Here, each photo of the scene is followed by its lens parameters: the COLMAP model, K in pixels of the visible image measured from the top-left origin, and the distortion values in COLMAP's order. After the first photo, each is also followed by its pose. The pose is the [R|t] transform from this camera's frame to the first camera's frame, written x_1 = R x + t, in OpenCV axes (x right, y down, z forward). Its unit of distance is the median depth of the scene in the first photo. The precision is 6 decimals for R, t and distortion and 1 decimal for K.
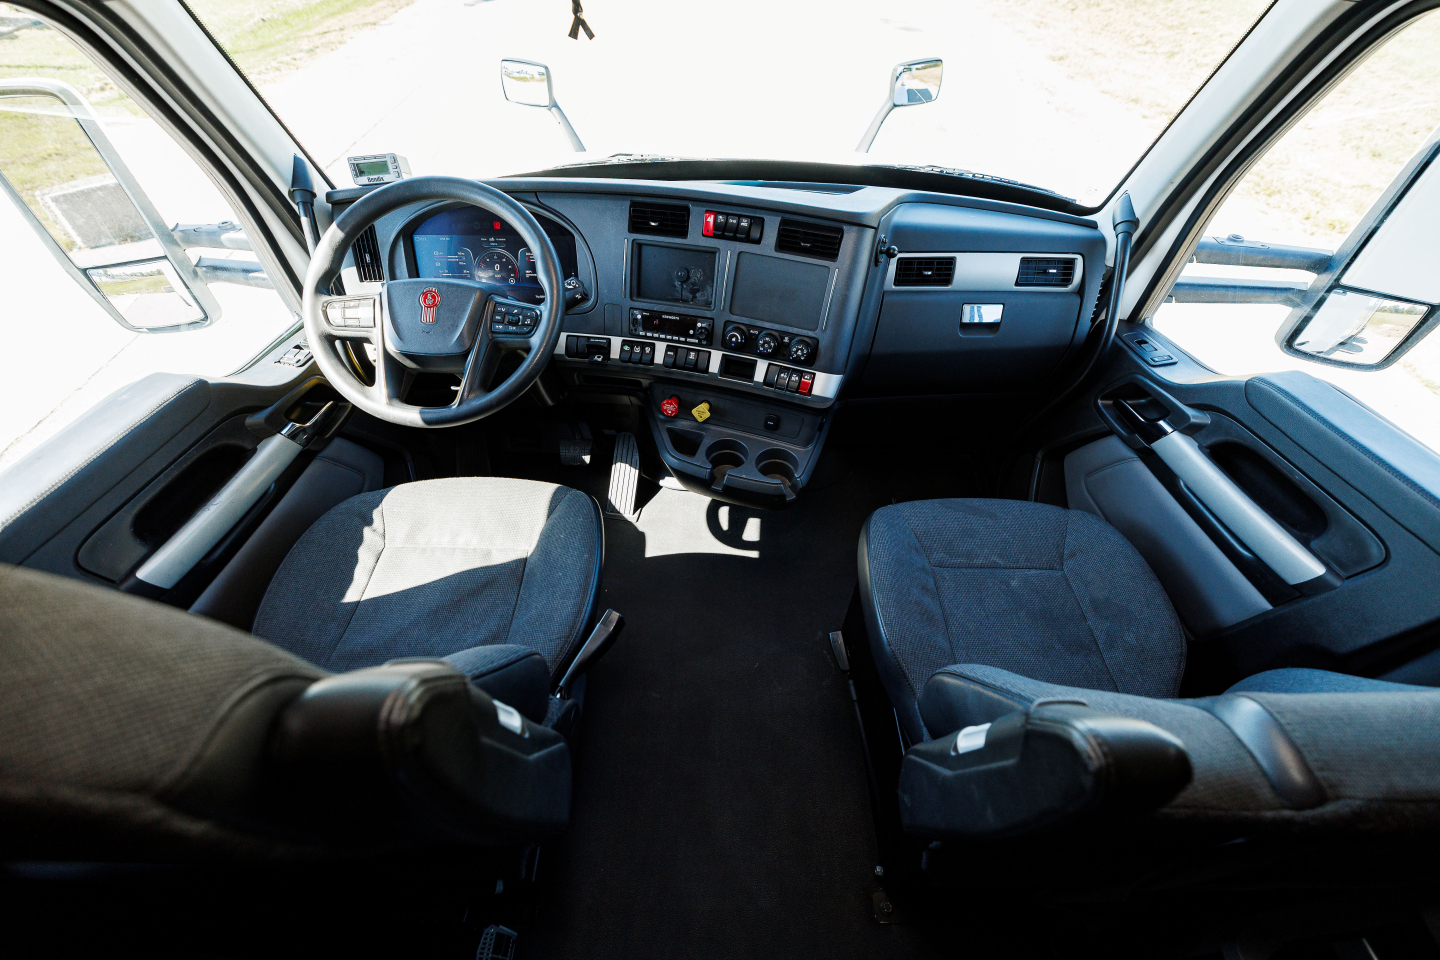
lens RADIAL K [[585.1, 0, 720.3], [0, 585.1, 480.5], [0, 0, 1]] dist [0.001551, 0.000069]
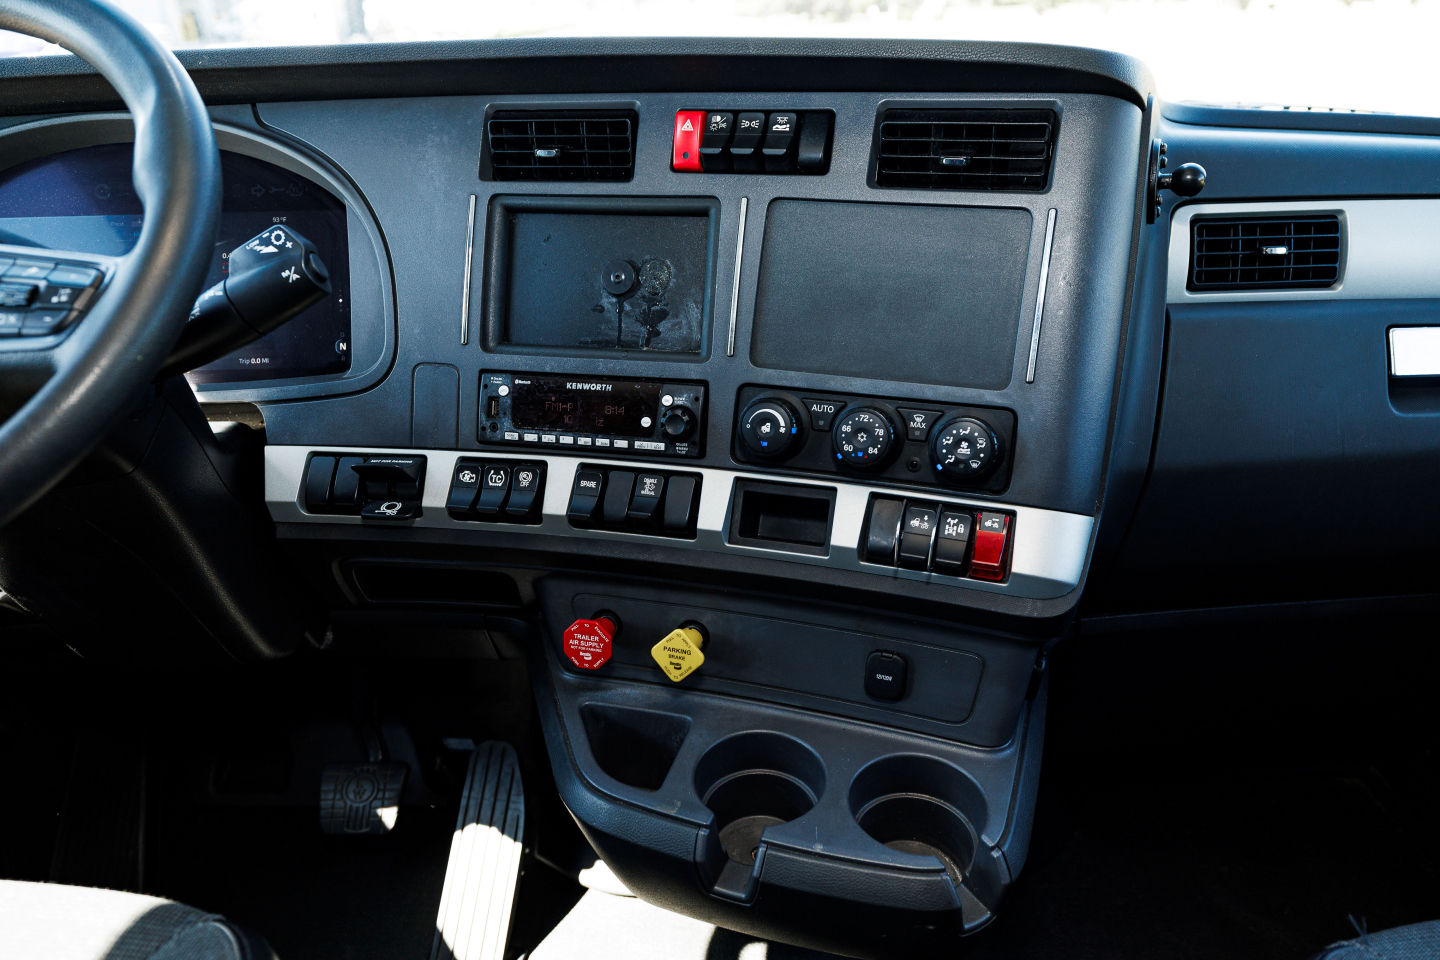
lens RADIAL K [[983.2, 0, 720.2], [0, 983.2, 474.1], [0, 0, 1]] dist [0.000566, -0.001970]
pose [[0.999500, -0.031453, -0.003330, -0.003083], [0.027970, 0.928120, -0.371228, 0.000414], [0.014767, 0.370949, 0.928536, 0.454154]]
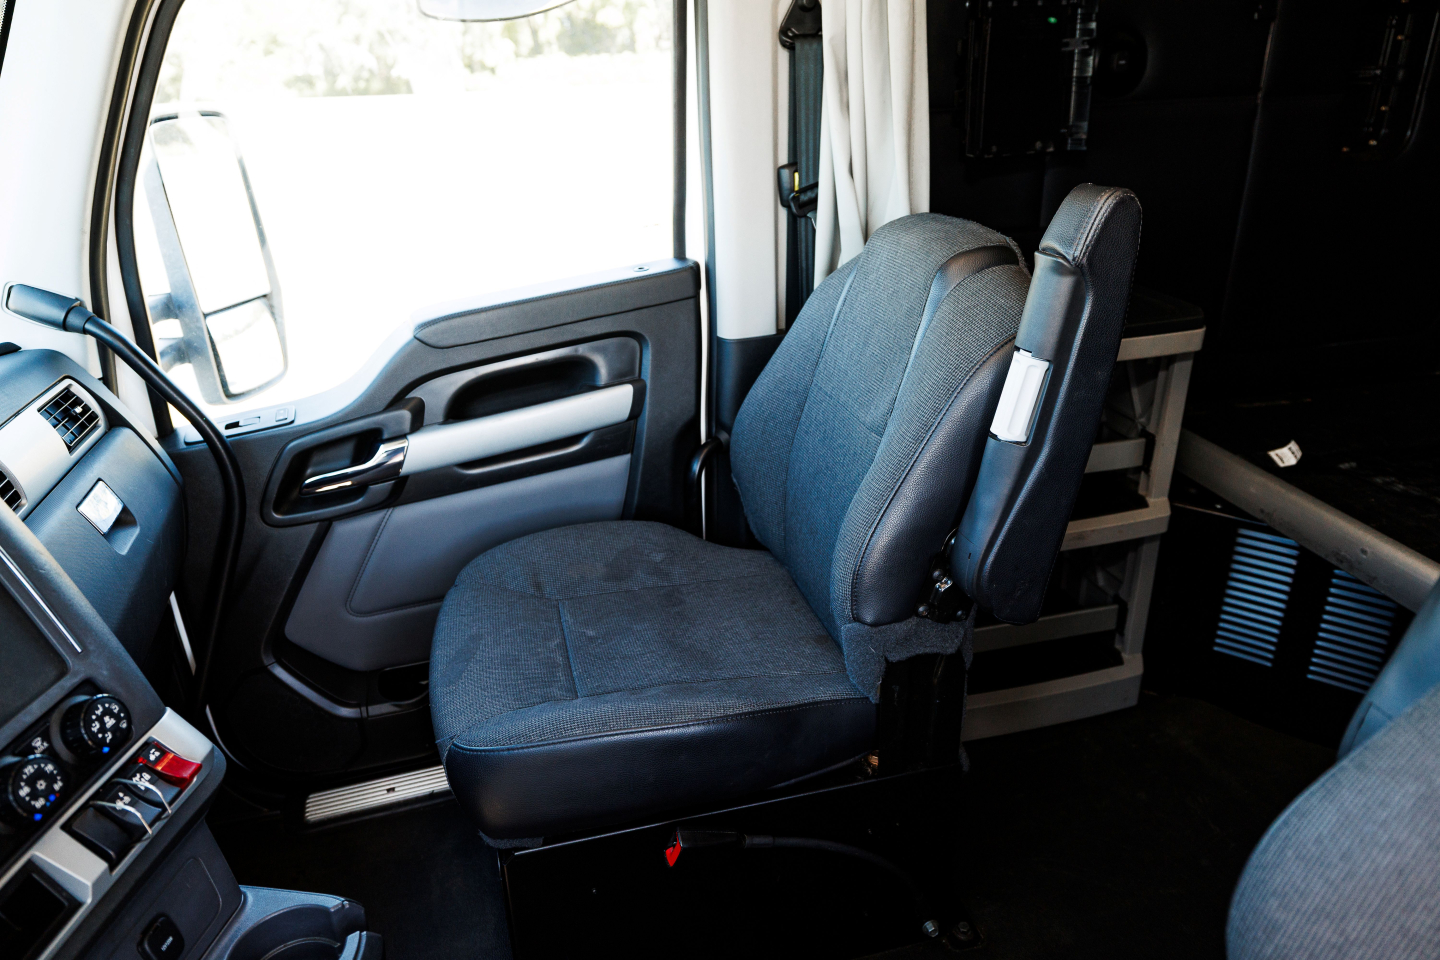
lens RADIAL K [[983.2, 0, 718.7], [0, 983.2, 480.0], [0, 0, 1]] dist [0.000566, -0.001970]
pose [[-0.237376, -0.387840, 0.890636, -0.438102], [0.741252, 0.520260, 0.424117, -0.262398], [-0.627852, 0.760861, 0.163990, 0.502242]]
